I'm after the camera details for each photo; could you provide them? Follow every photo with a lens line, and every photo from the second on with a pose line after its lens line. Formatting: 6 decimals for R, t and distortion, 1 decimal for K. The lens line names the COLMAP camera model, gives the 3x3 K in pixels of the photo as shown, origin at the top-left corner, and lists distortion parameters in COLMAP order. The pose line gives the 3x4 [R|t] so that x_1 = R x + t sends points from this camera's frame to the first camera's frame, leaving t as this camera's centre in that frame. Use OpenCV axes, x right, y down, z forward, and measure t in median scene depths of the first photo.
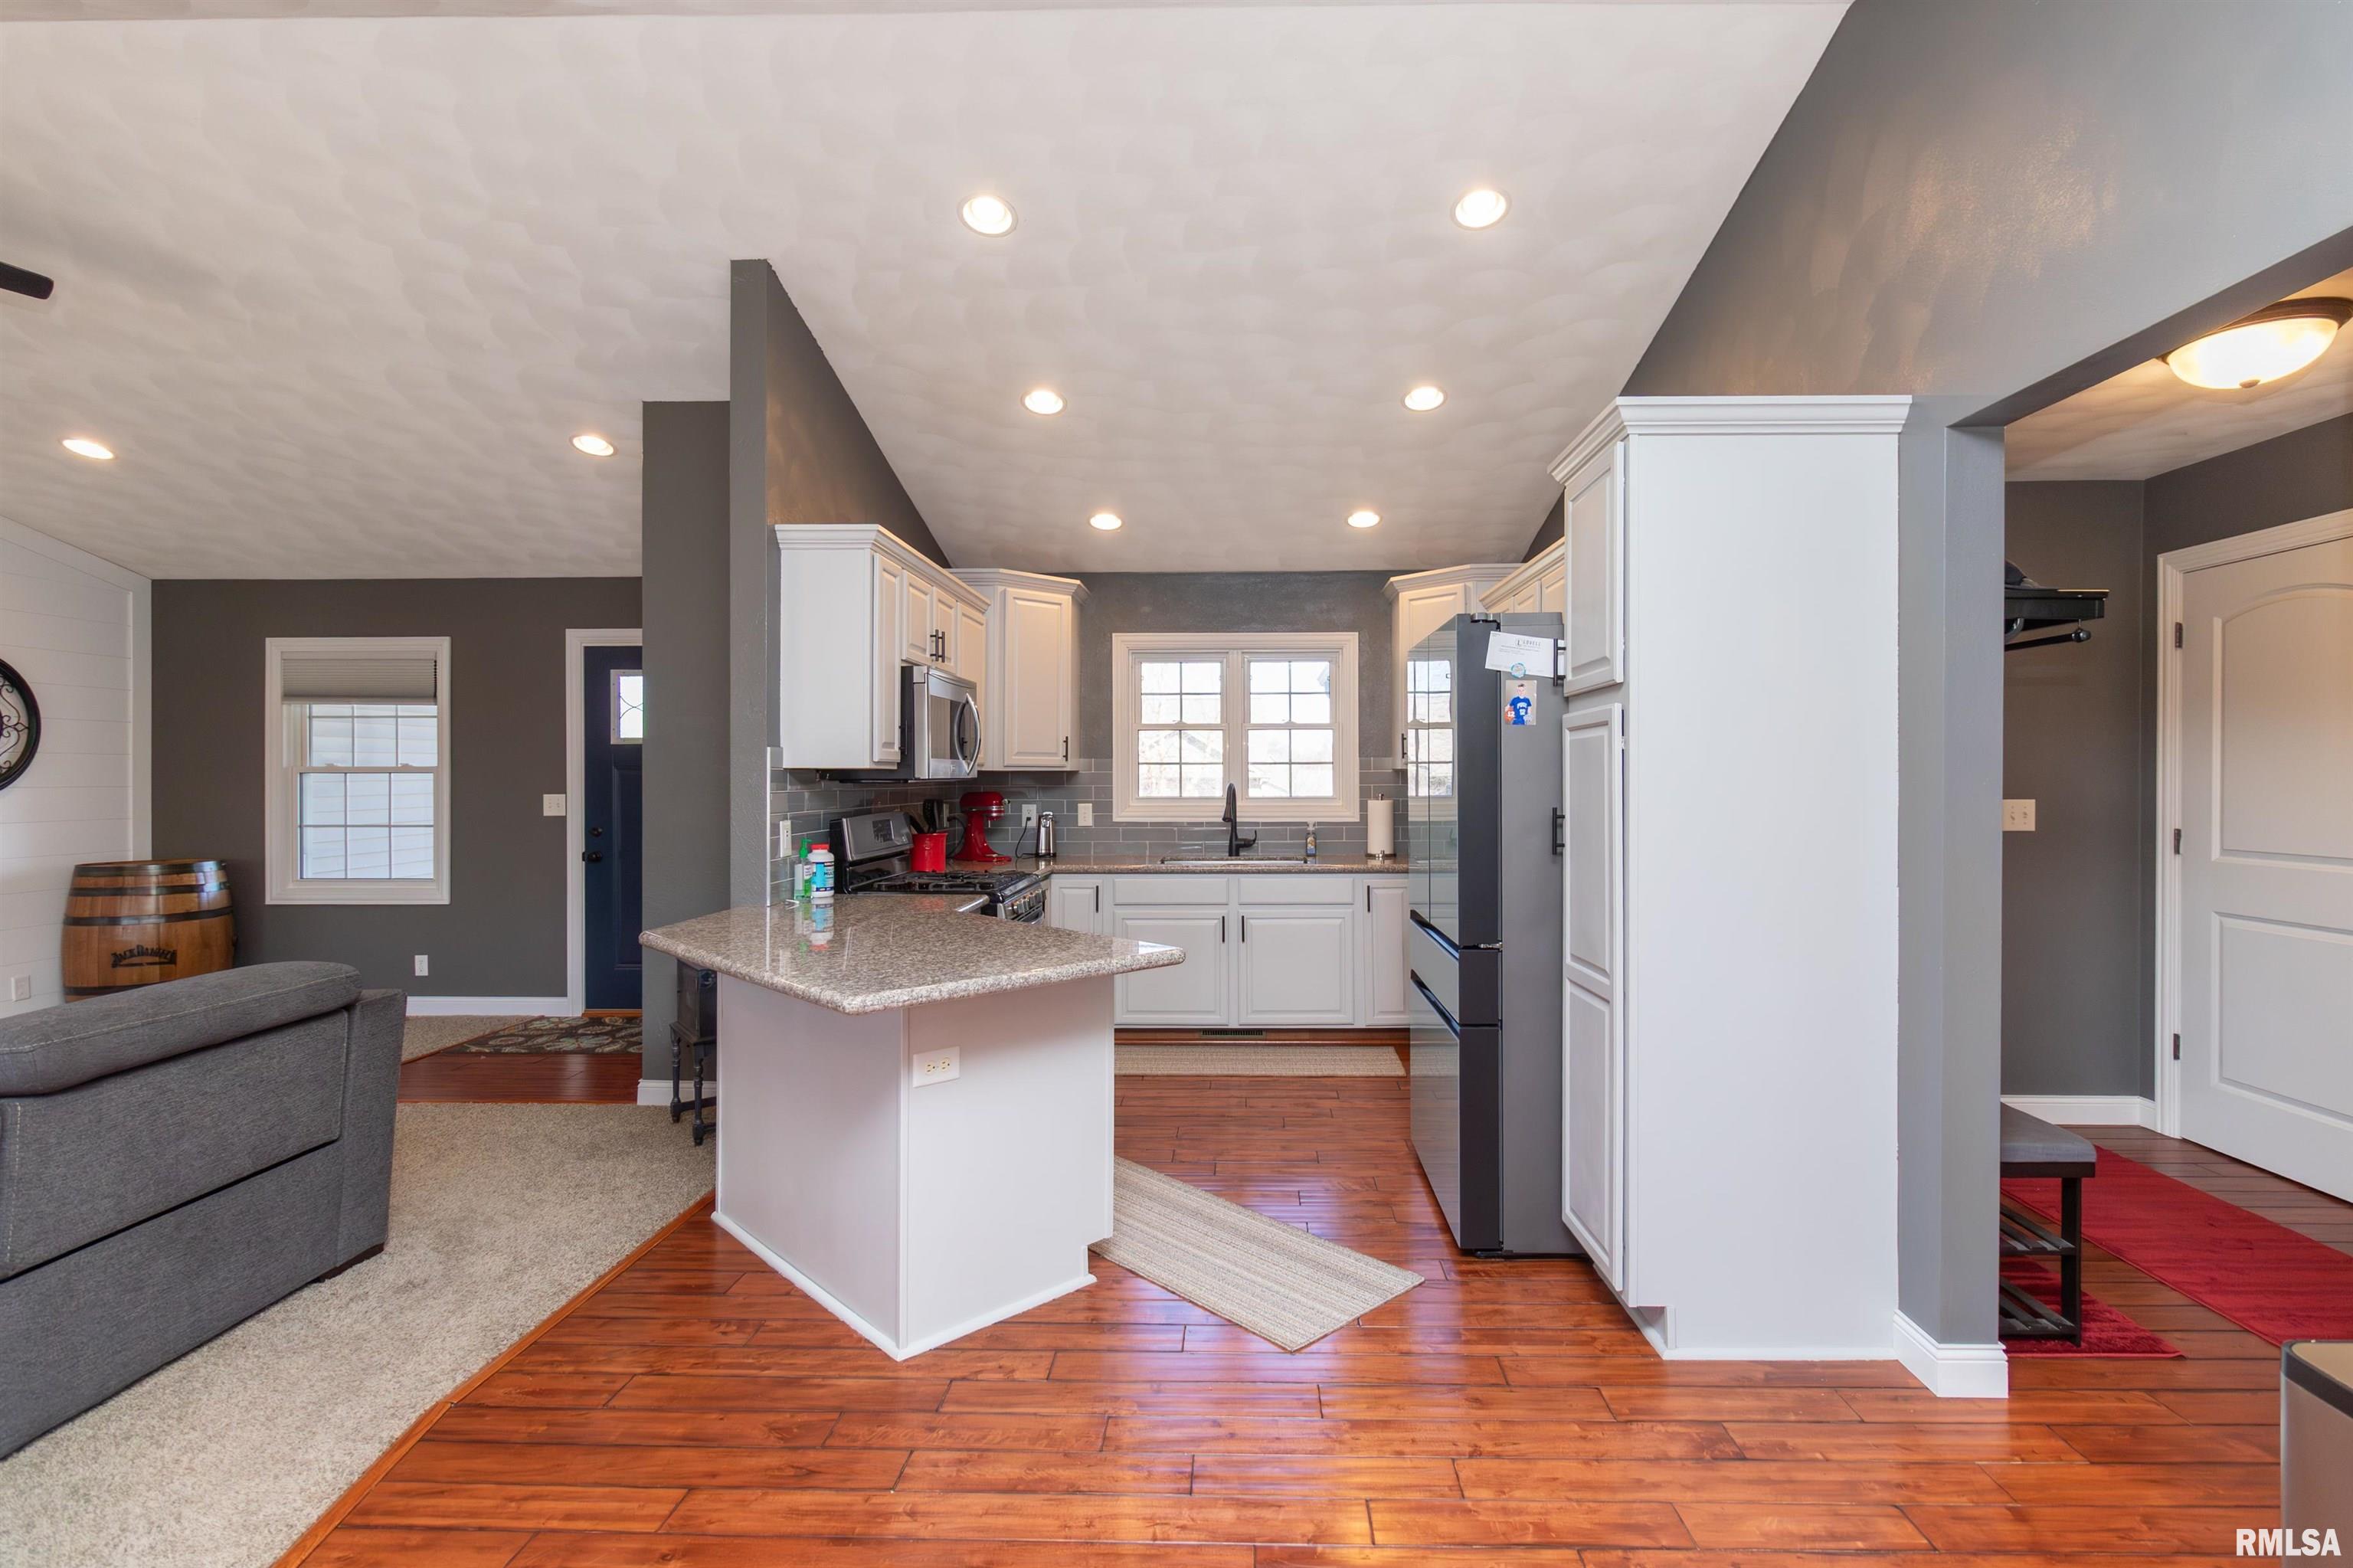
lens RADIAL K [[1075.1, 0, 1220.4], [0, 1075.1, 773.2], [0, 0, 1]] dist [-0.002186, 0.001451]
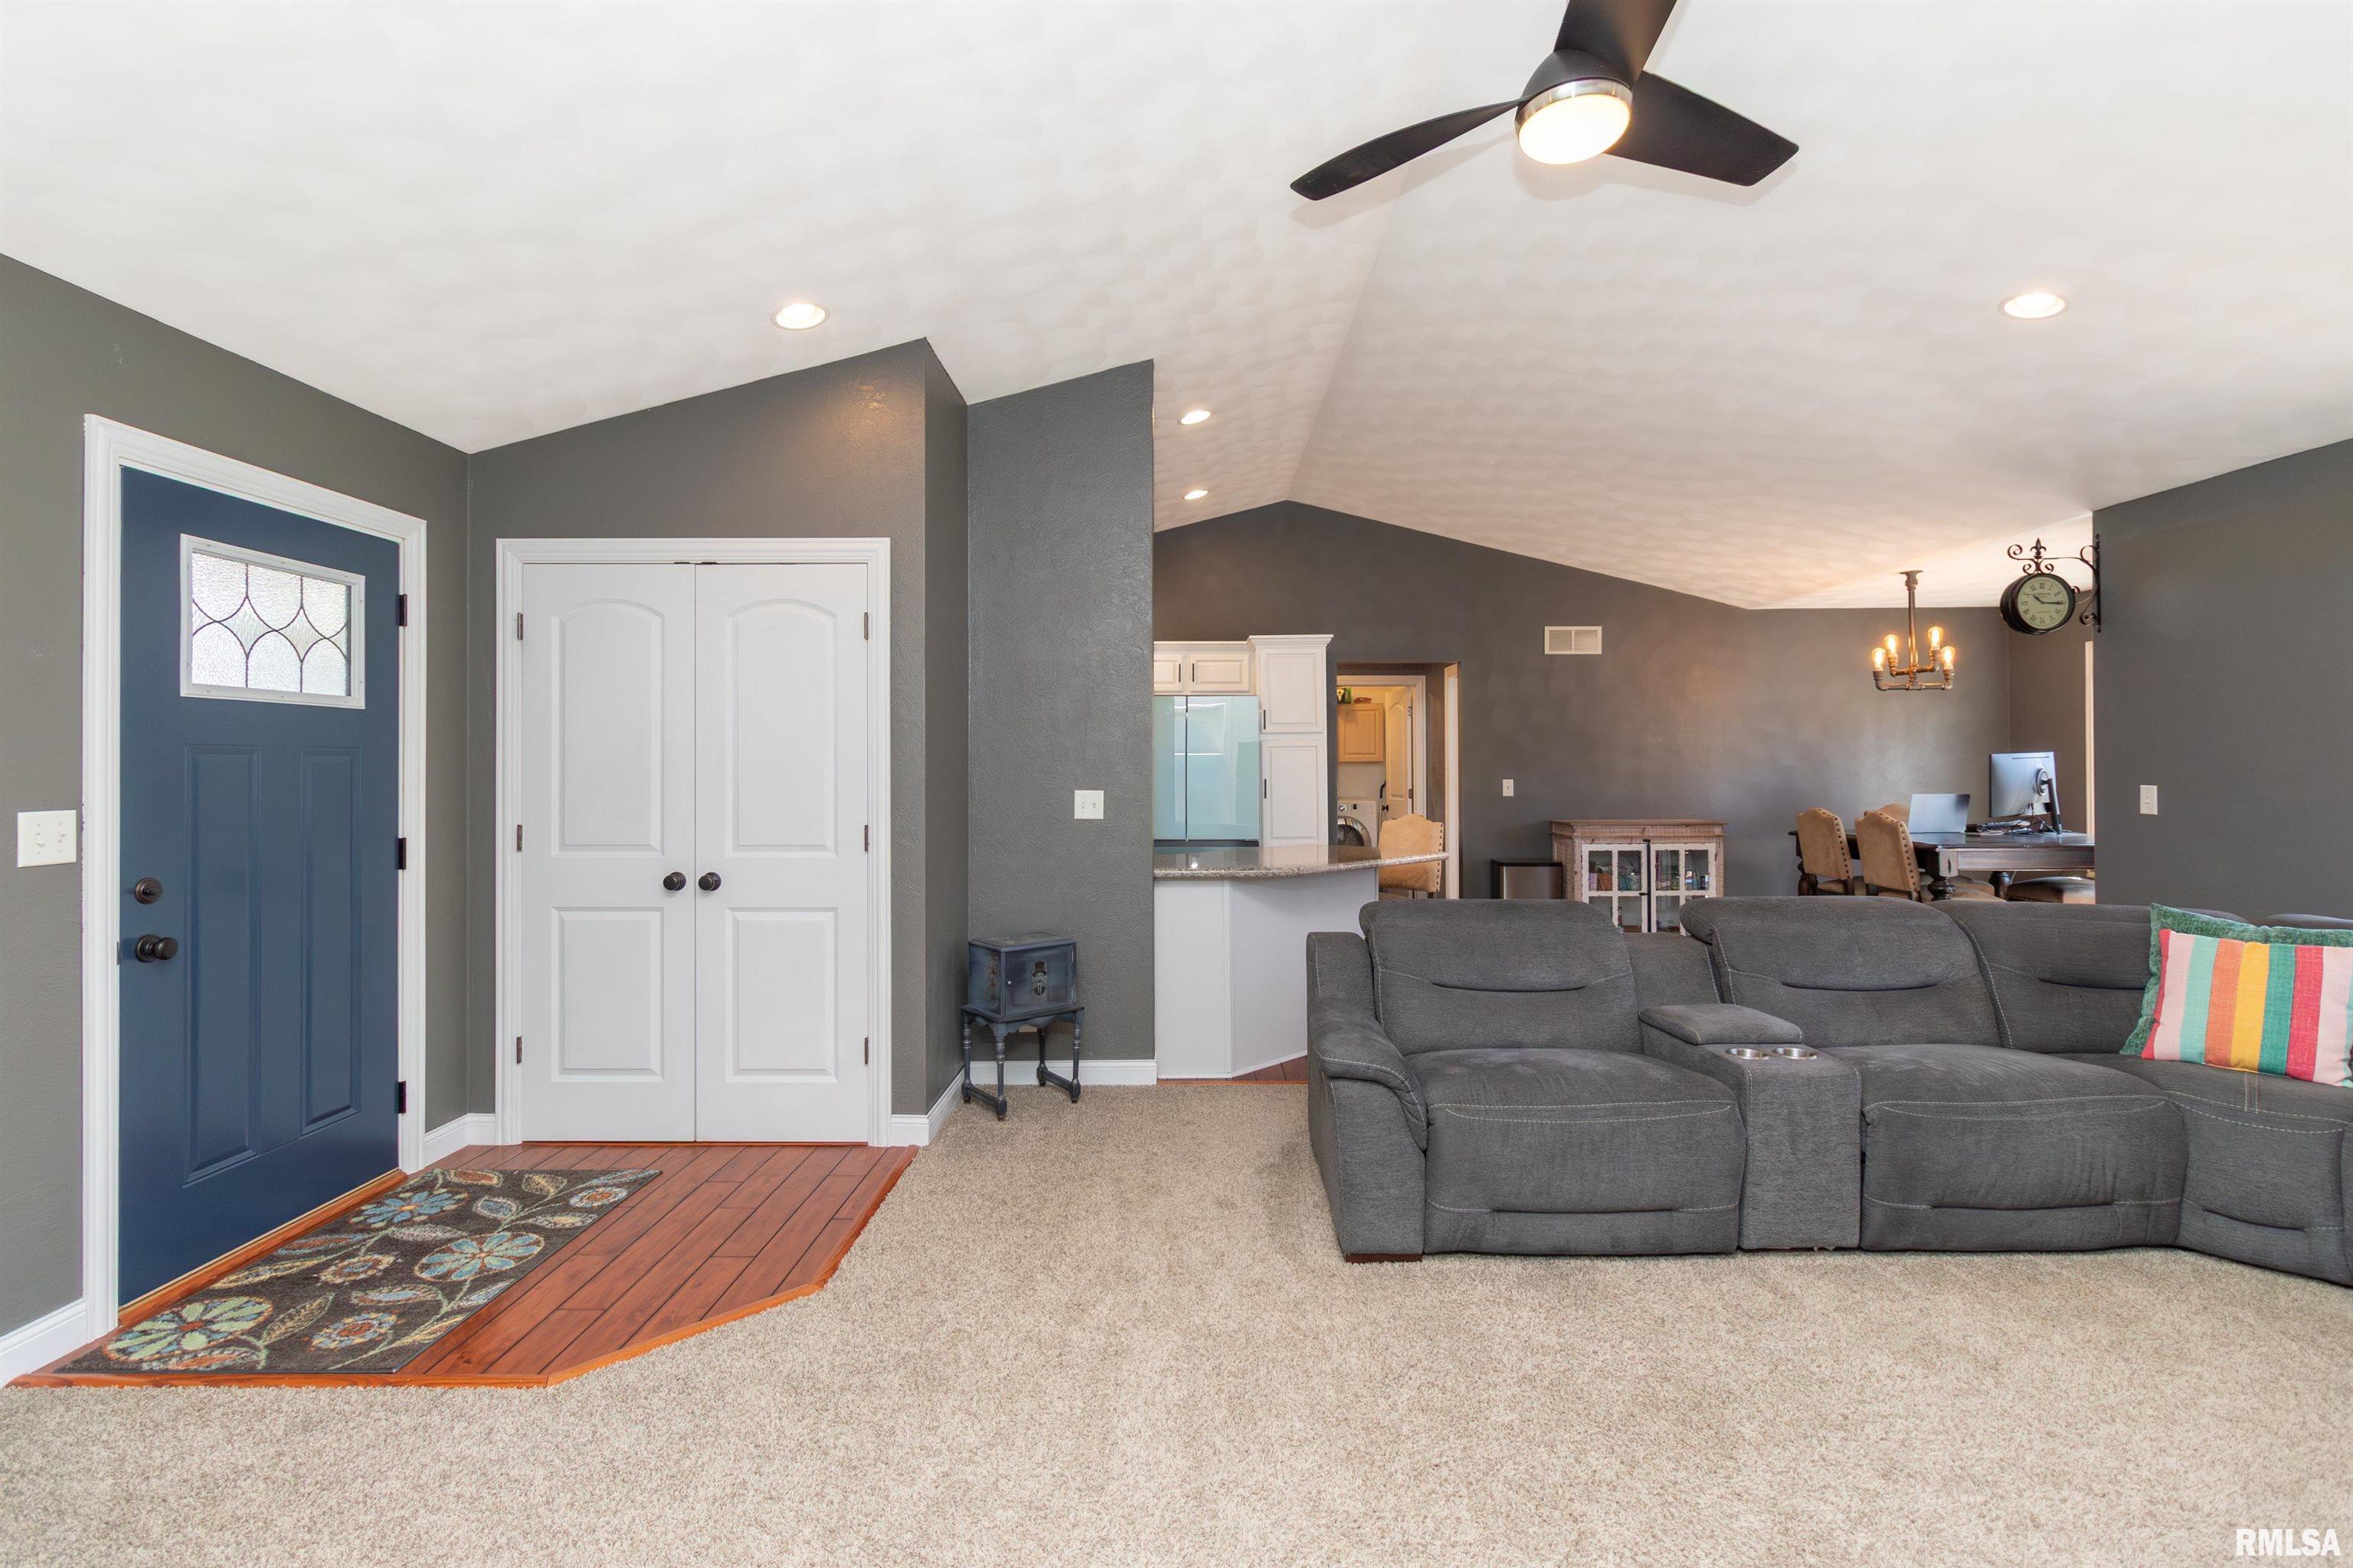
lens RADIAL K [[1075.1, 0, 1176.9], [0, 1075.1, 764.6], [0, 0, 1]] dist [-0.002186, 0.001451]
pose [[0.003965, 0.003409, 0.999986, -1.021480], [-0.001941, 0.999992, -0.003401, 0.002761], [-0.999990, -0.001928, 0.003971, 0.575048]]
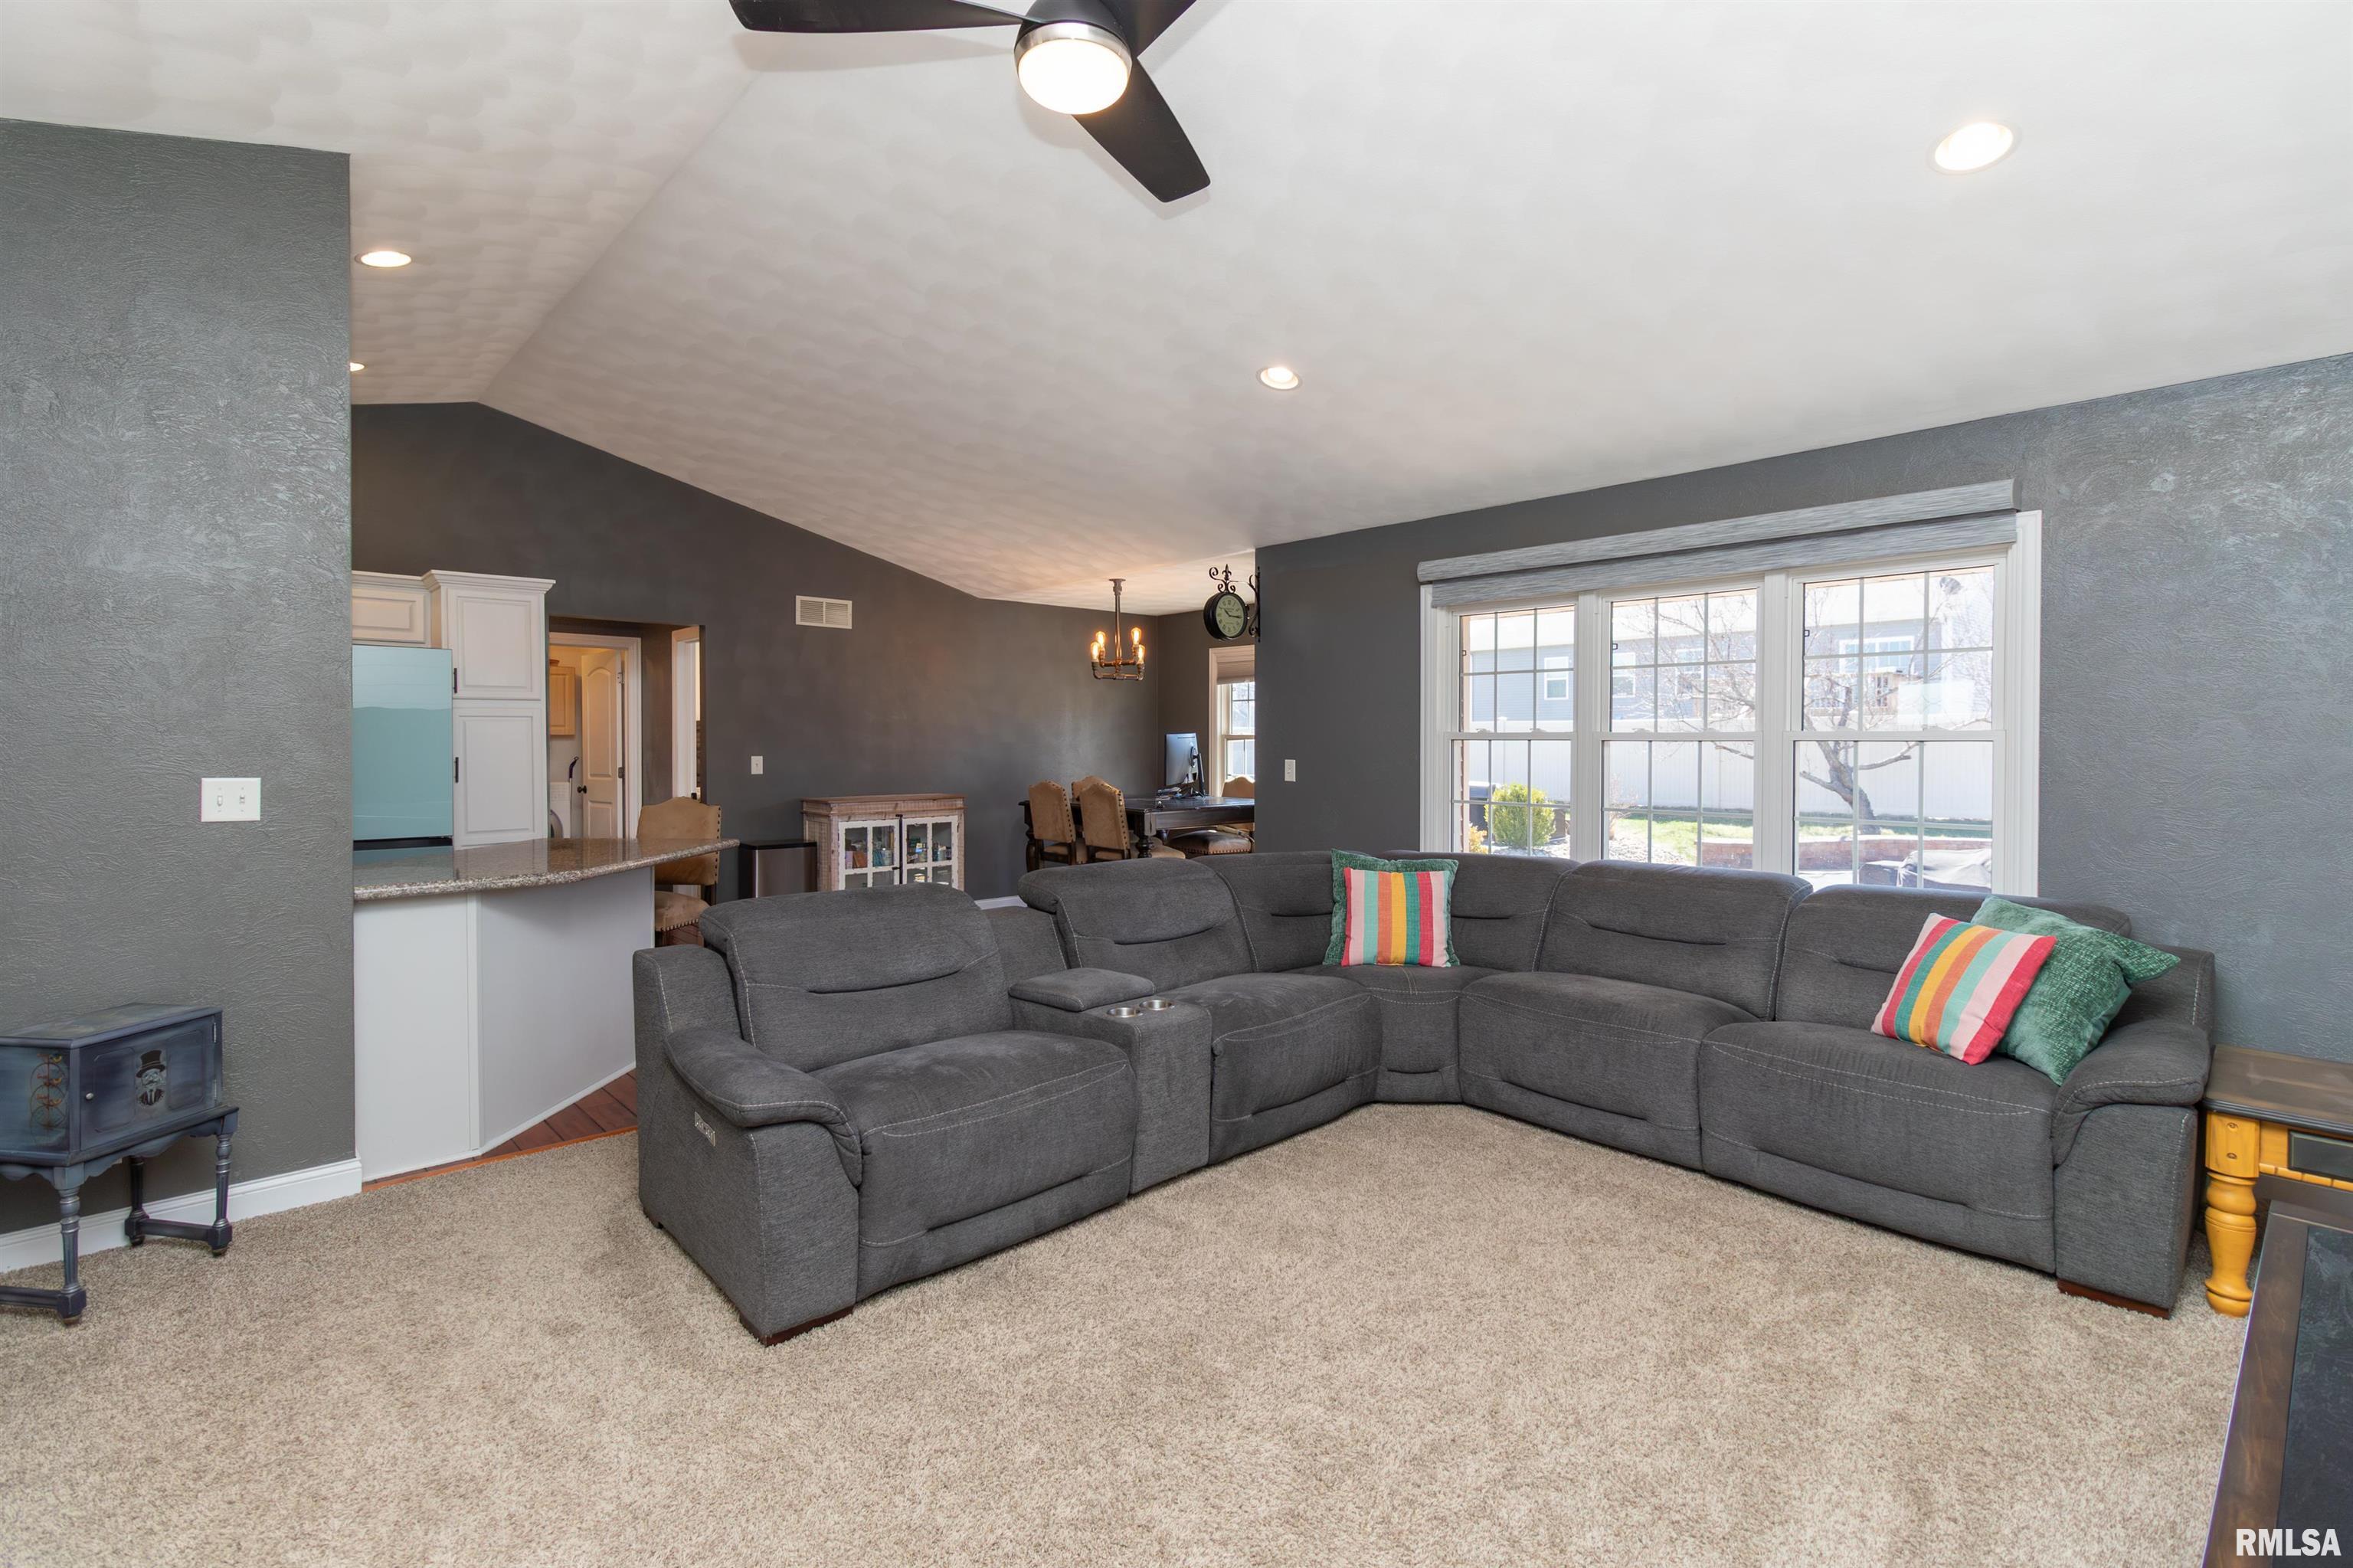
lens RADIAL K [[1075.1, 0, 1182.0], [0, 1075.1, 759.3], [0, 0, 1]] dist [-0.002186, 0.001451]
pose [[-0.685078, -0.013322, 0.728348, -0.931153], [-0.006129, 0.999903, 0.012524, 0.000952], [-0.728444, 0.004116, -0.685093, 0.659369]]
